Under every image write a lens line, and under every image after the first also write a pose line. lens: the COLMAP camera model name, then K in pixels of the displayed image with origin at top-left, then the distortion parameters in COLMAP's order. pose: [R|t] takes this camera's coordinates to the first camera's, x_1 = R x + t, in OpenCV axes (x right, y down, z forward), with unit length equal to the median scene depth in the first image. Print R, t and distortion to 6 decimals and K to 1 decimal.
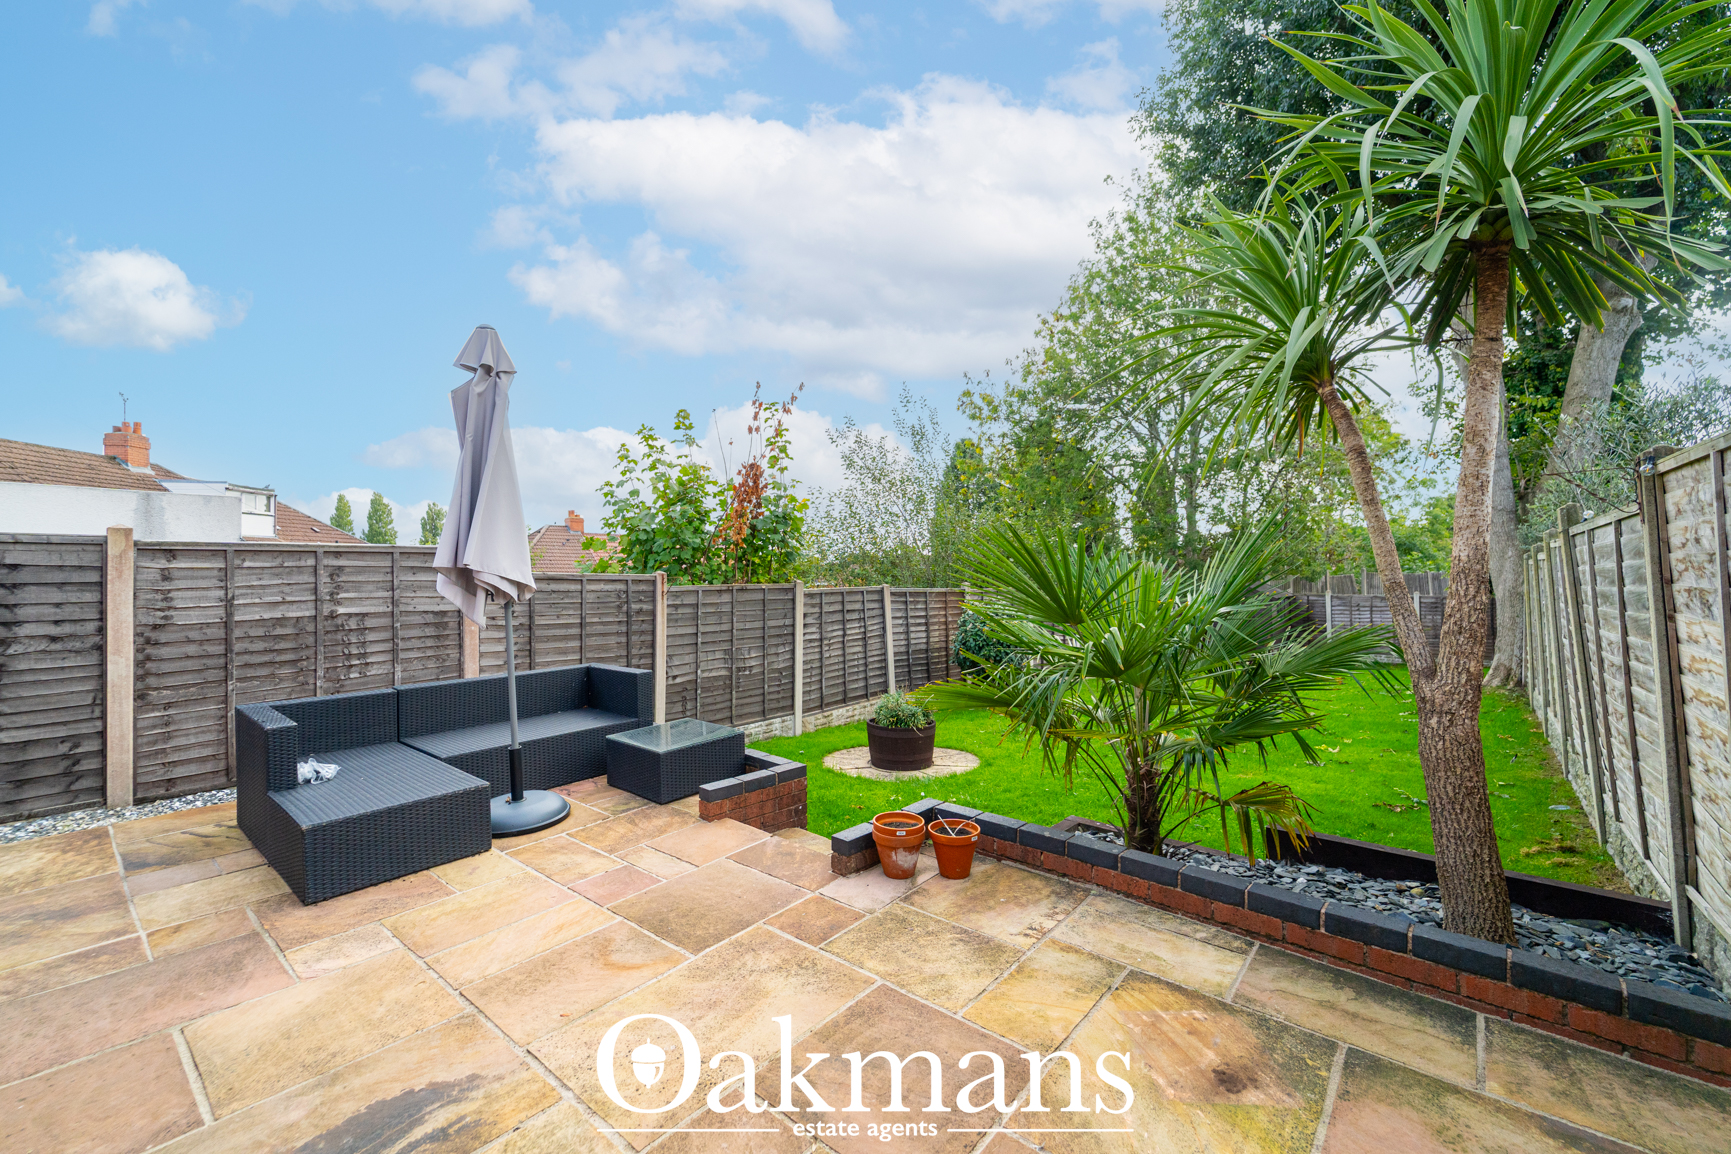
lens RADIAL K [[726.2, 0, 865.5], [0, 726.2, 577.0], [0, 0, 1]] dist [-0.001799, -0.000443]
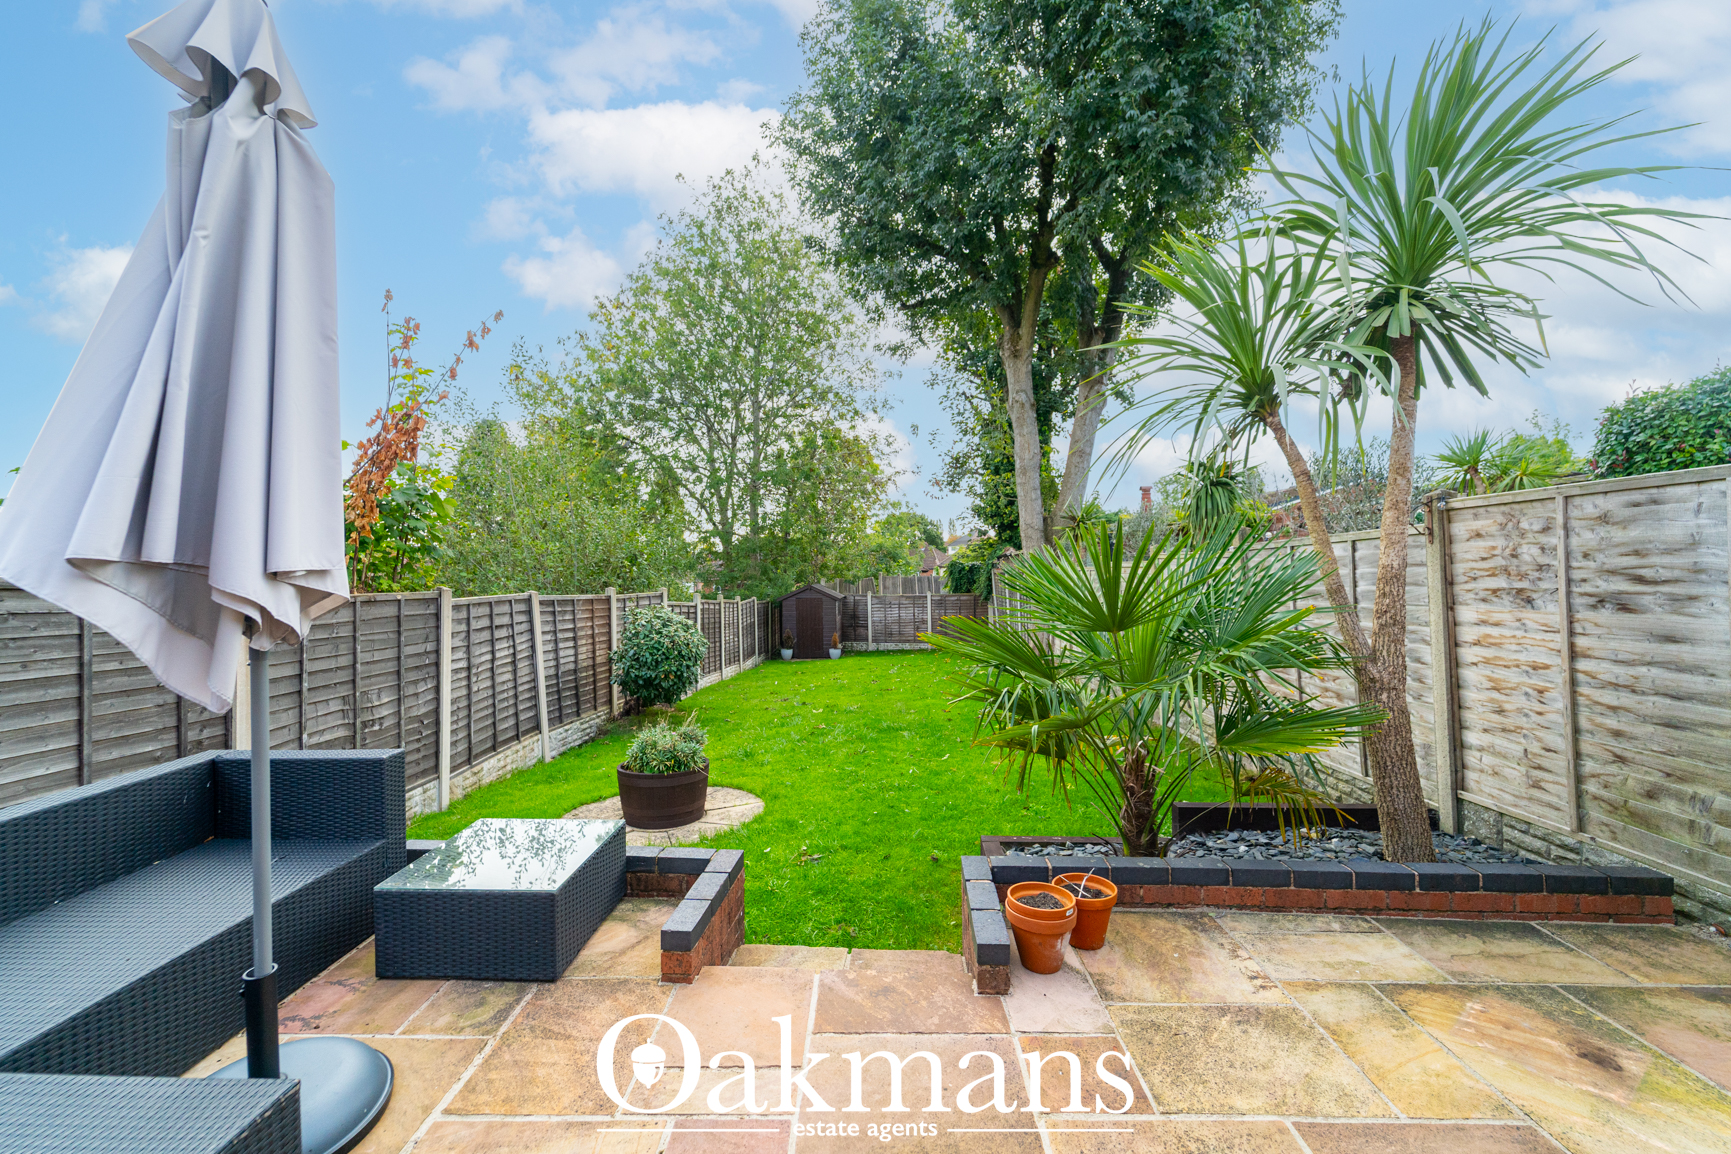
lens RADIAL K [[722.5, 0, 878.3], [0, 722.5, 577.4], [0, 0, 1]] dist [-0.000269, -0.000684]
pose [[0.769066, -0.000418, 0.639169, -0.217901], [0.002610, 0.999993, -0.002487, -0.001660], [-0.639164, 0.003581, 0.769062, 0.192674]]
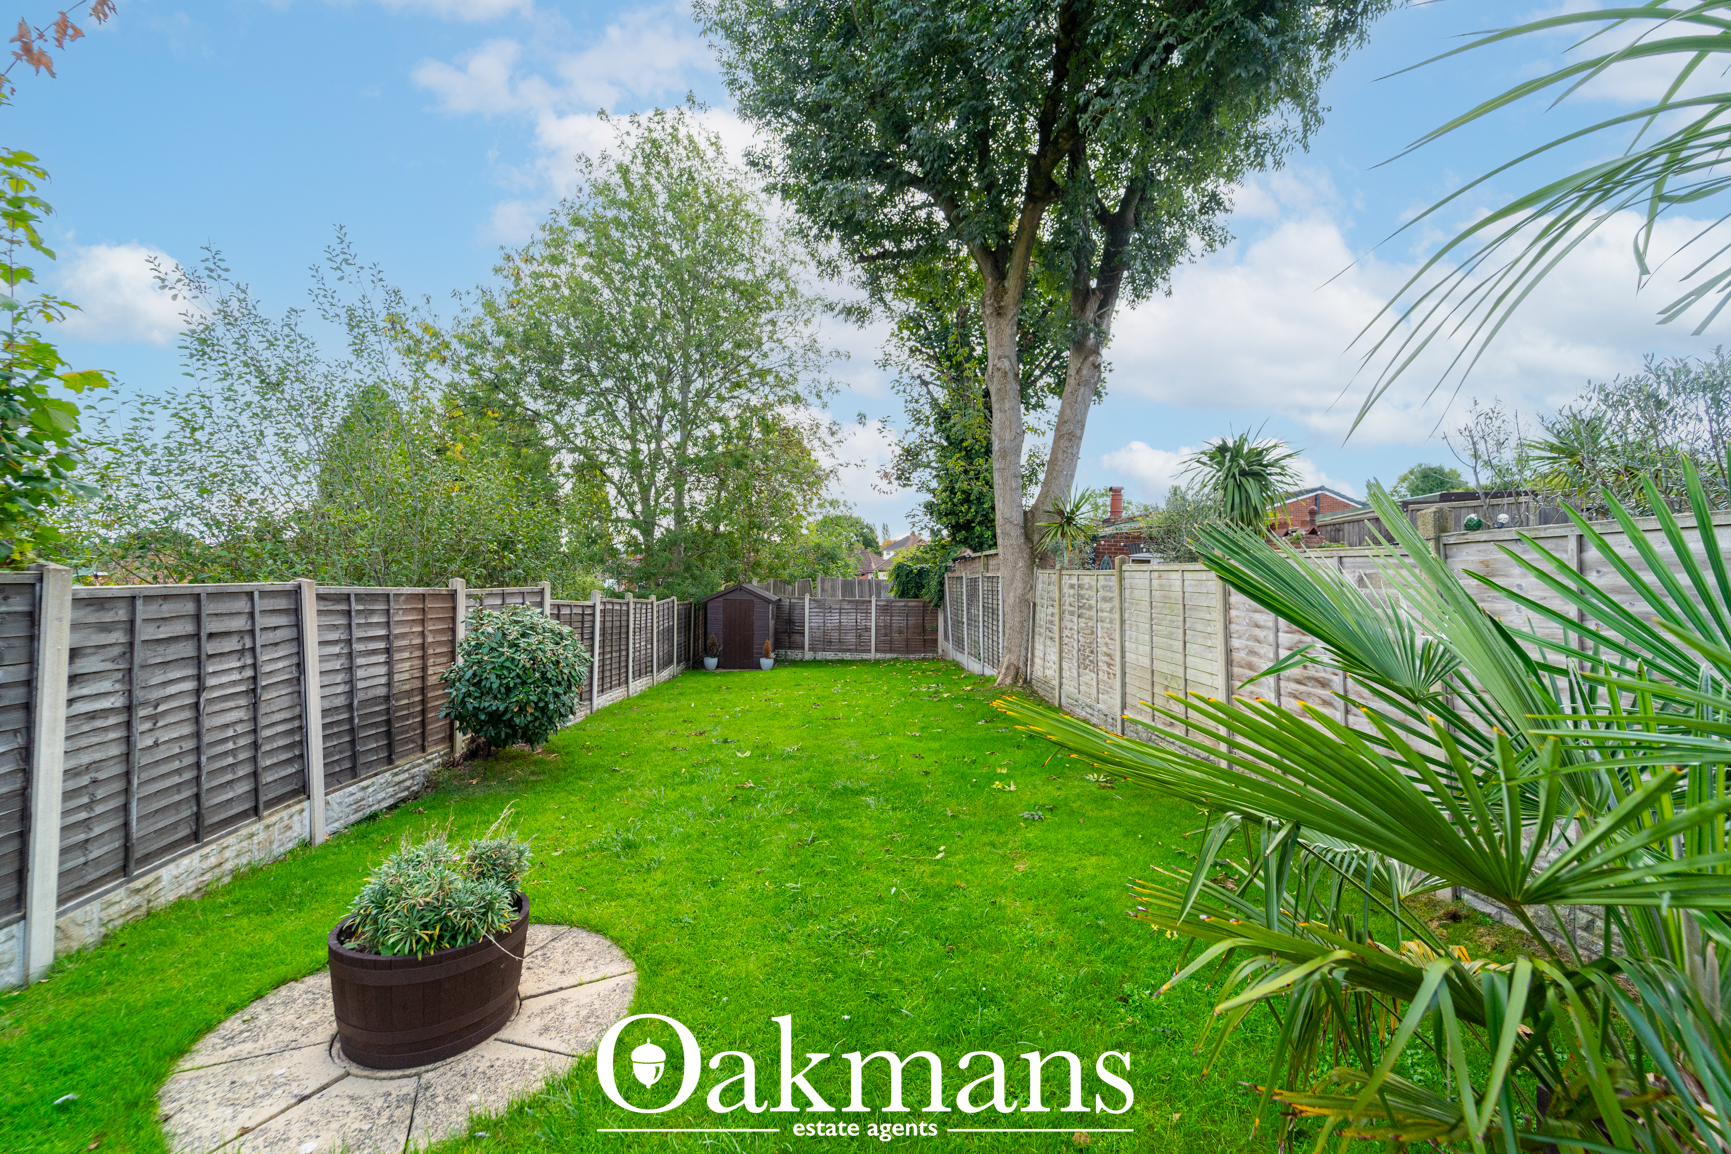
lens RADIAL K [[713.6, 0, 874.2], [0, 713.6, 577.9], [0, 0, 1]] dist [-0.002496, -0.000983]
pose [[0.708700, 0.024031, 0.705100, -0.049721], [-0.025870, 0.999633, -0.008067, 0.004069], [-0.705035, -0.012524, 0.709062, 0.431793]]
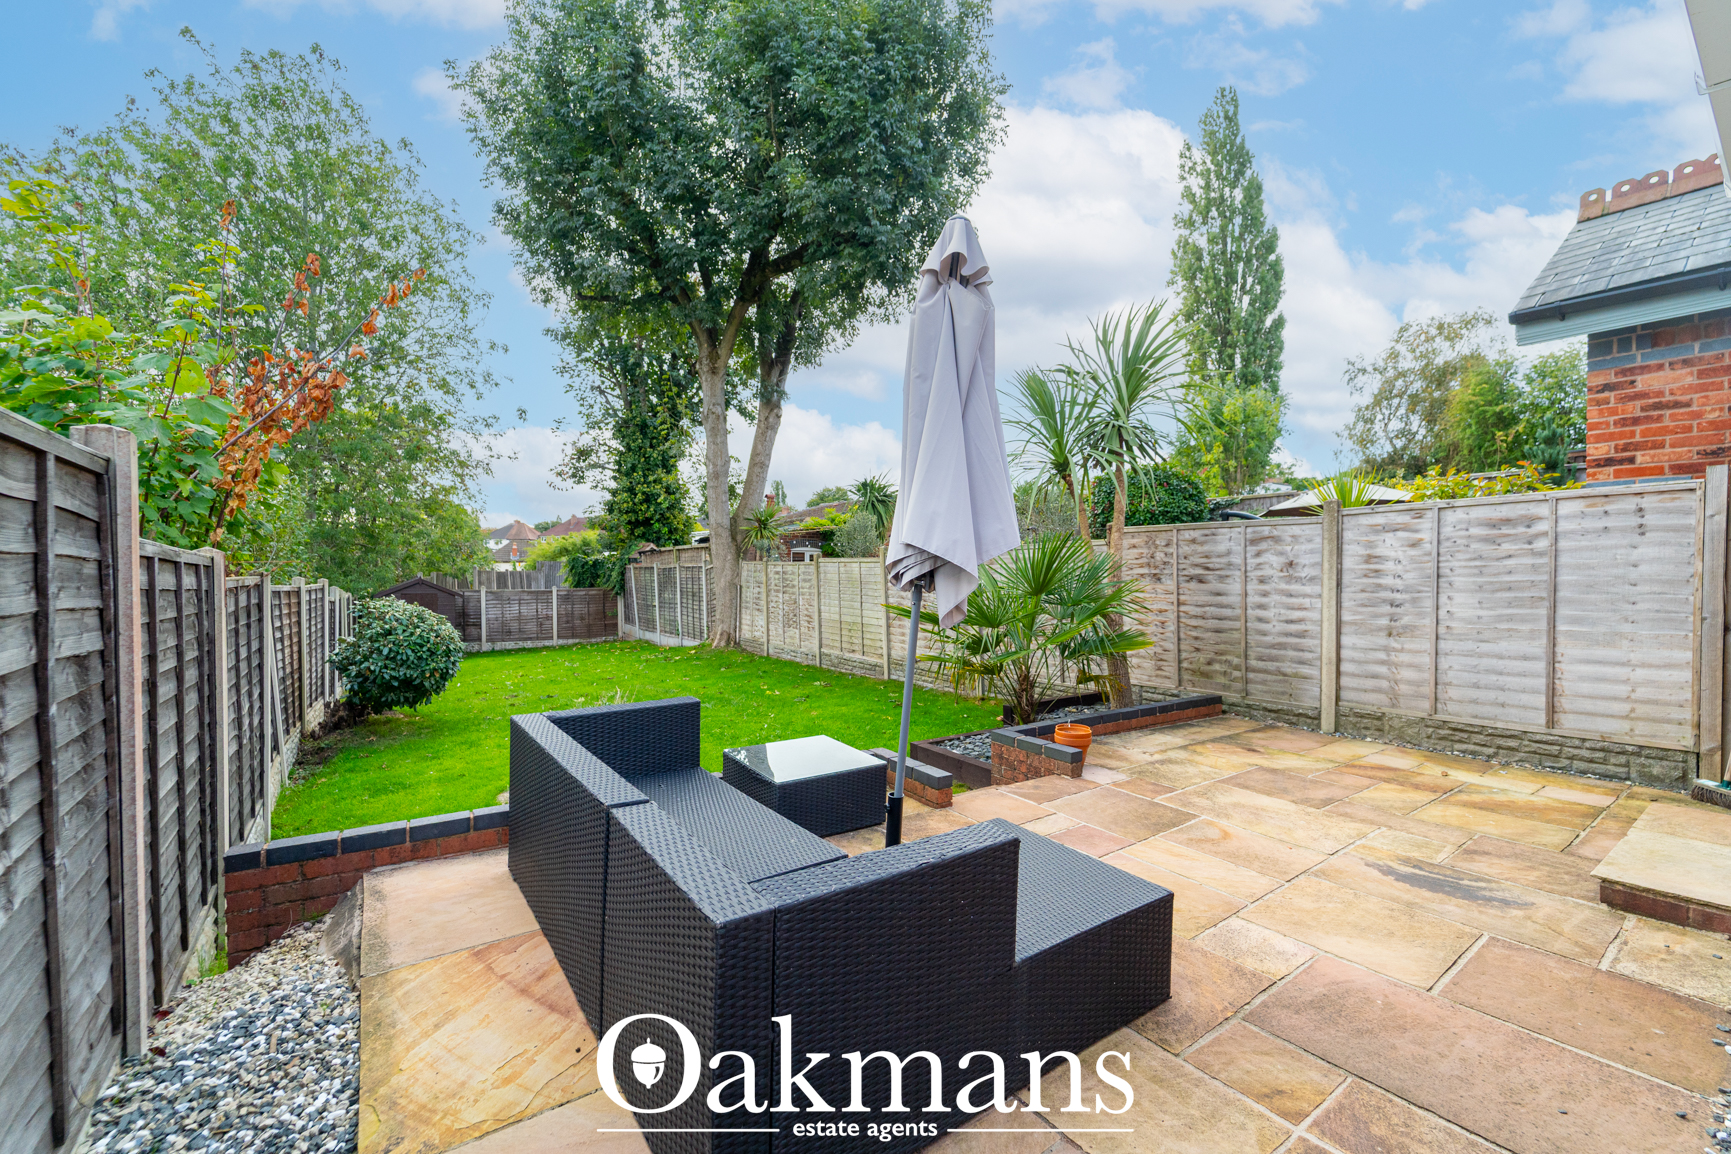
lens RADIAL K [[703.5, 0, 894.5], [0, 703.5, 574.9], [0, 0, 1]] dist [0.003050, -0.000703]
pose [[0.217854, 0.002681, 0.975978, -0.535509], [-0.001117, 0.999996, -0.002498, 0.008673], [-0.975981, -0.000546, 0.217856, 0.389886]]
